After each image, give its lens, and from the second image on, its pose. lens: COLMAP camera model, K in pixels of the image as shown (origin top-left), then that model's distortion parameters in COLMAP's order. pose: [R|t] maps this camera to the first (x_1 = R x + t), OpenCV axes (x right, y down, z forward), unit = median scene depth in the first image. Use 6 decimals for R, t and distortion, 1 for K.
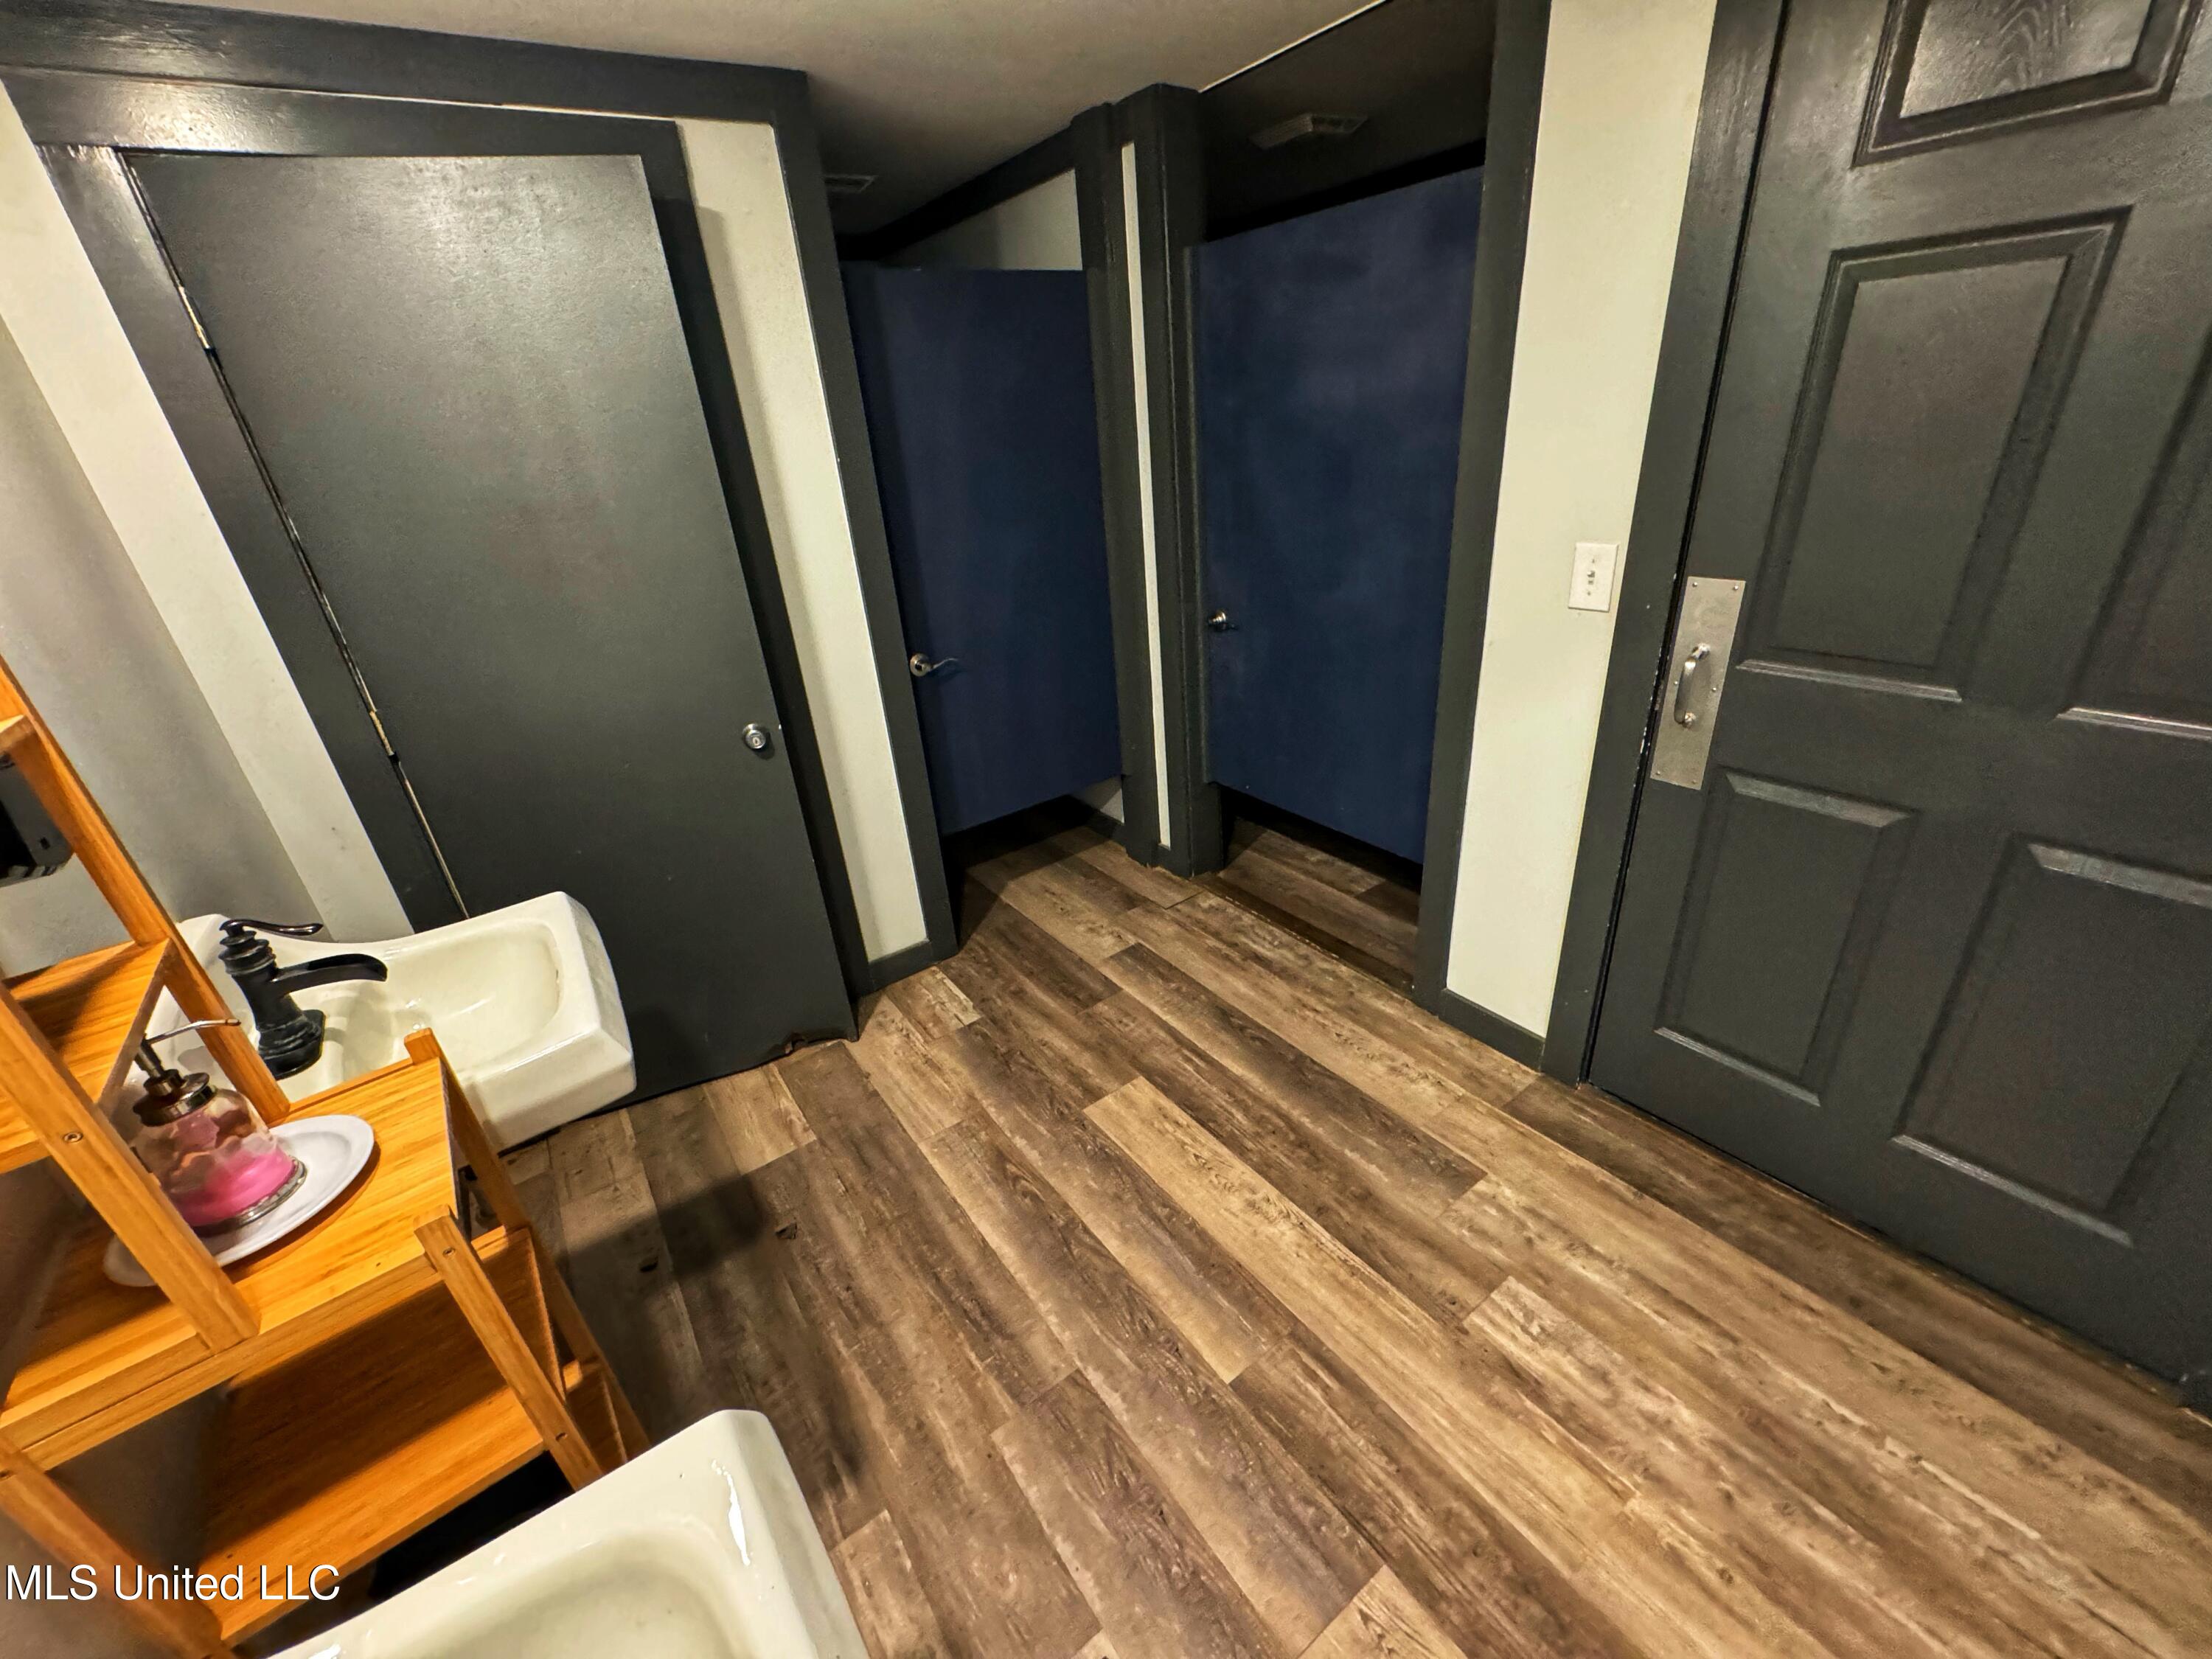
lens RADIAL K [[892.7, 0, 1111.4], [0, 892.7, 834.4], [0, 0, 1]] dist [0.000808, 0.000459]
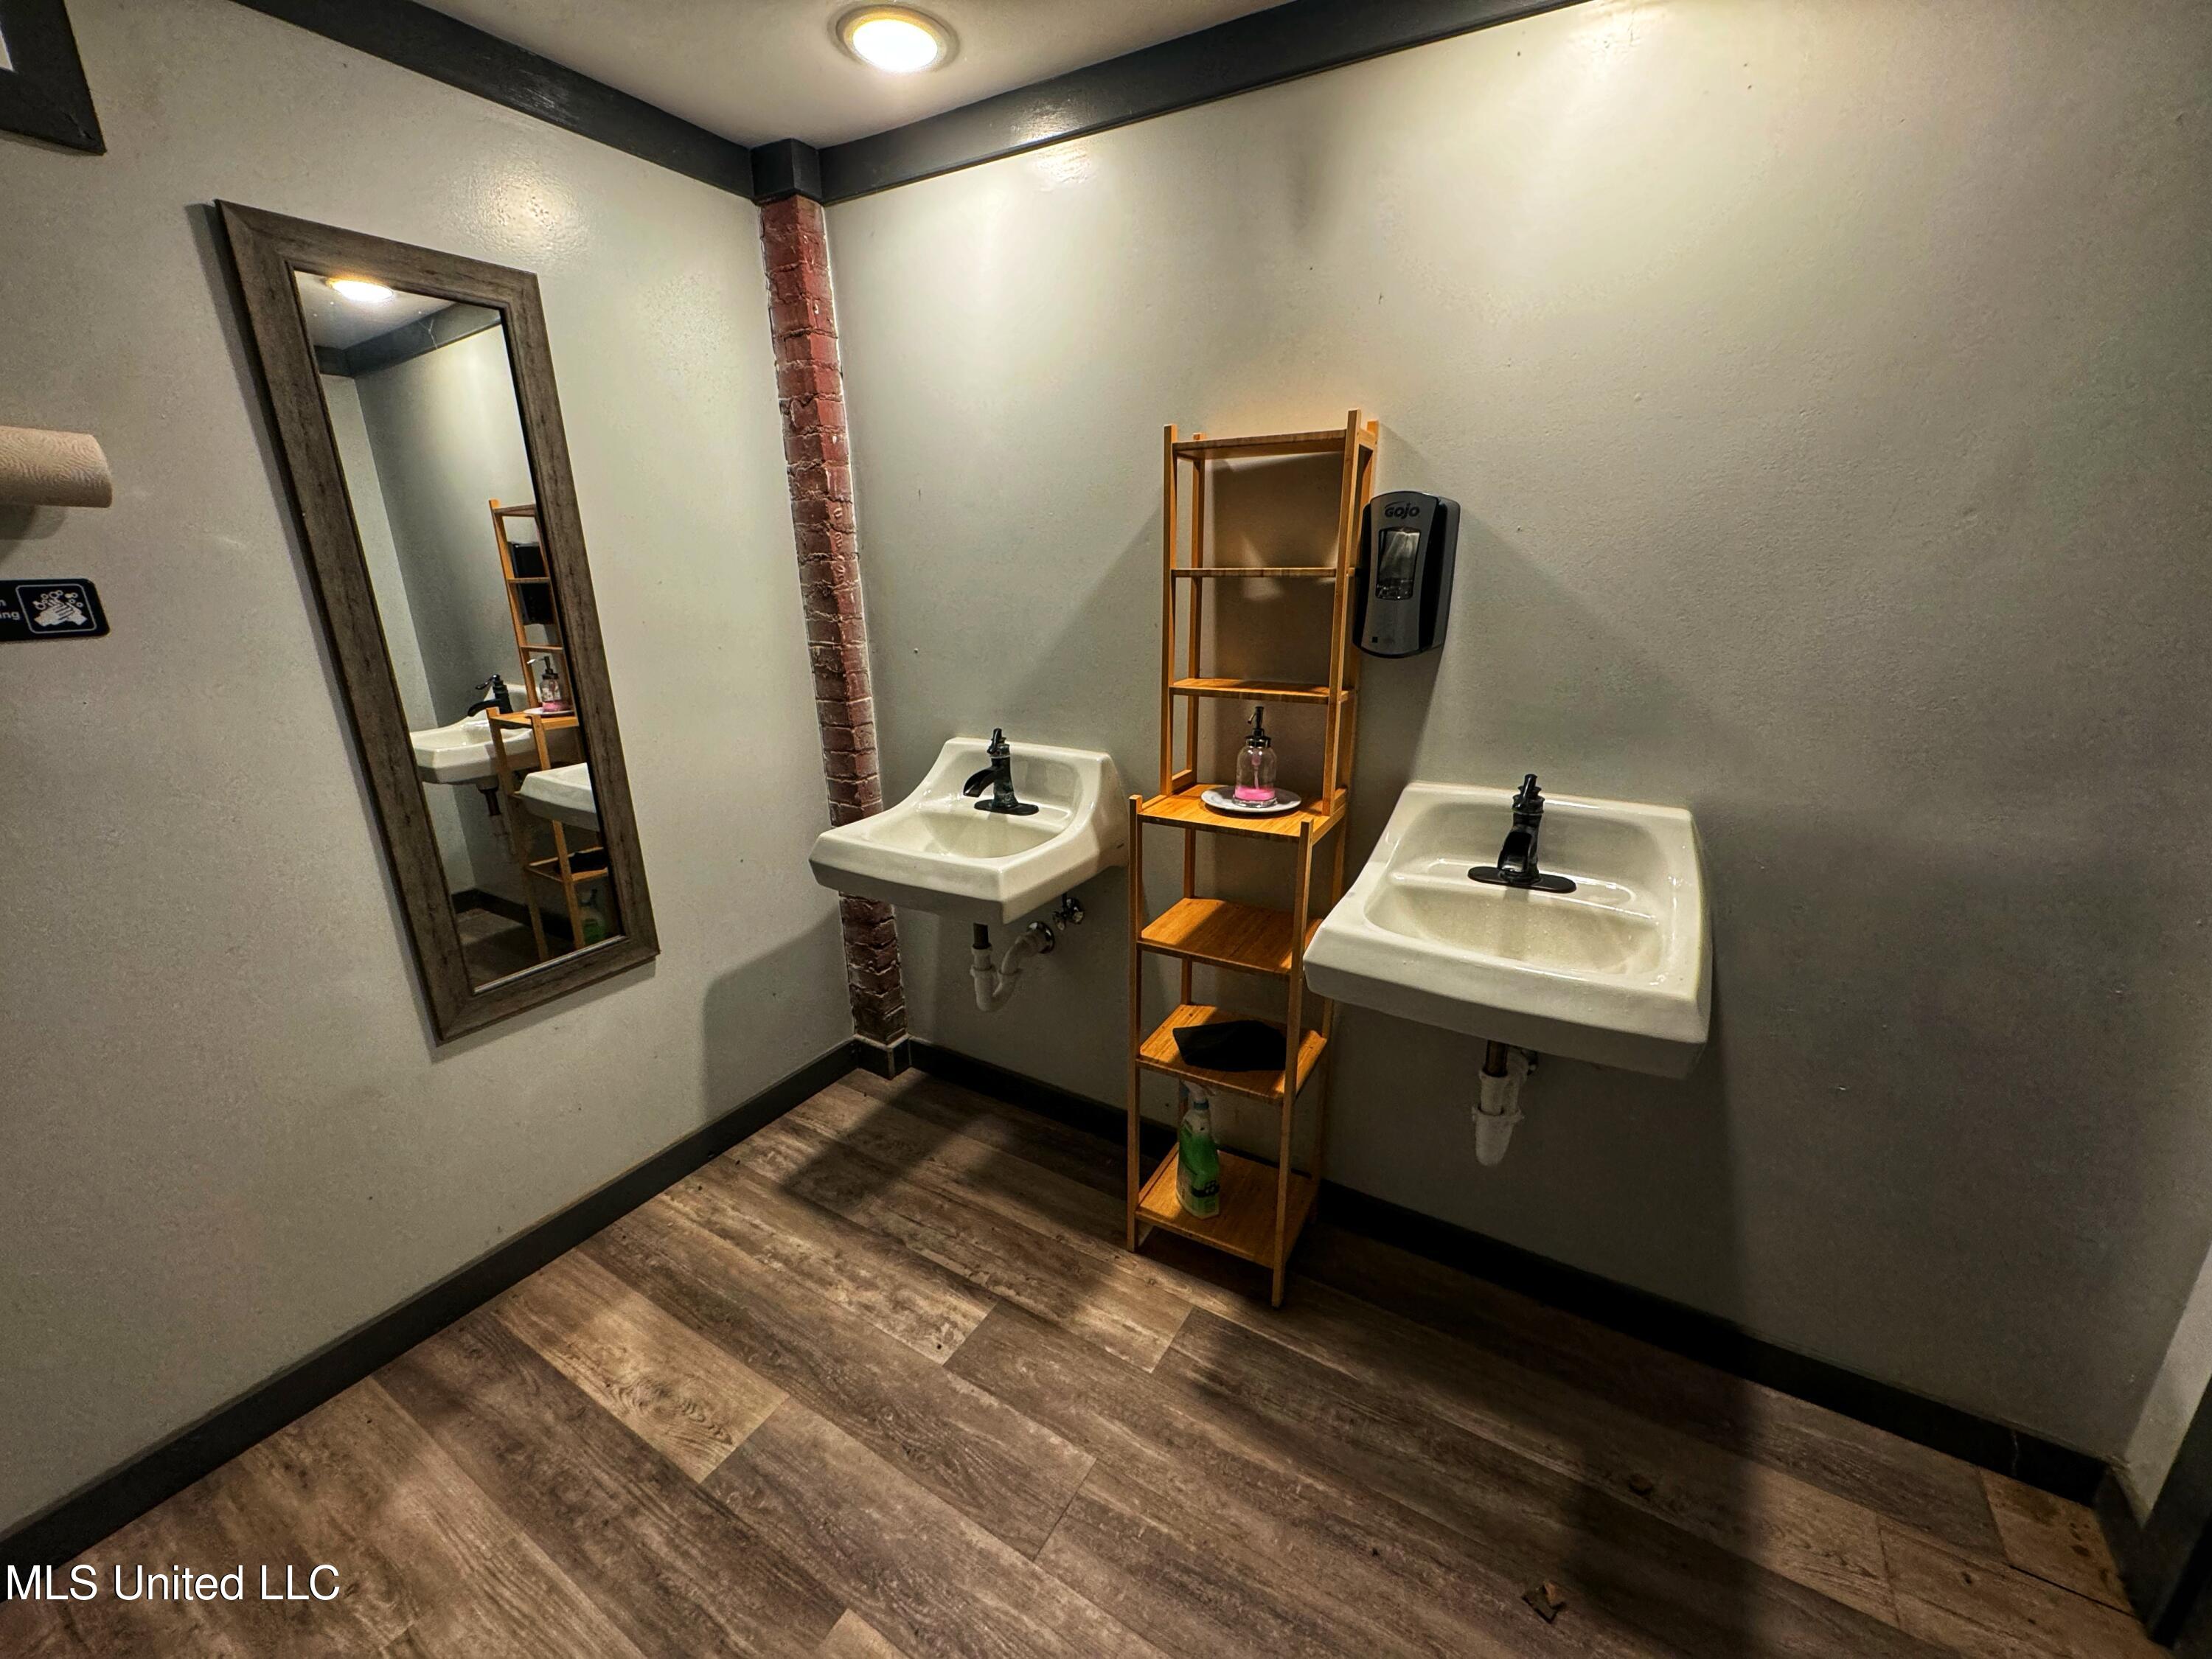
lens RADIAL K [[892.7, 0, 1104.4], [0, 892.7, 823.2], [0, 0, 1]] dist [0.000808, 0.000459]
pose [[-0.912664, 0.212723, -0.348989, 0.051044], [-0.087407, 0.732535, 0.675095, -0.507751], [0.399255, 0.646639, -0.649964, 1.212313]]
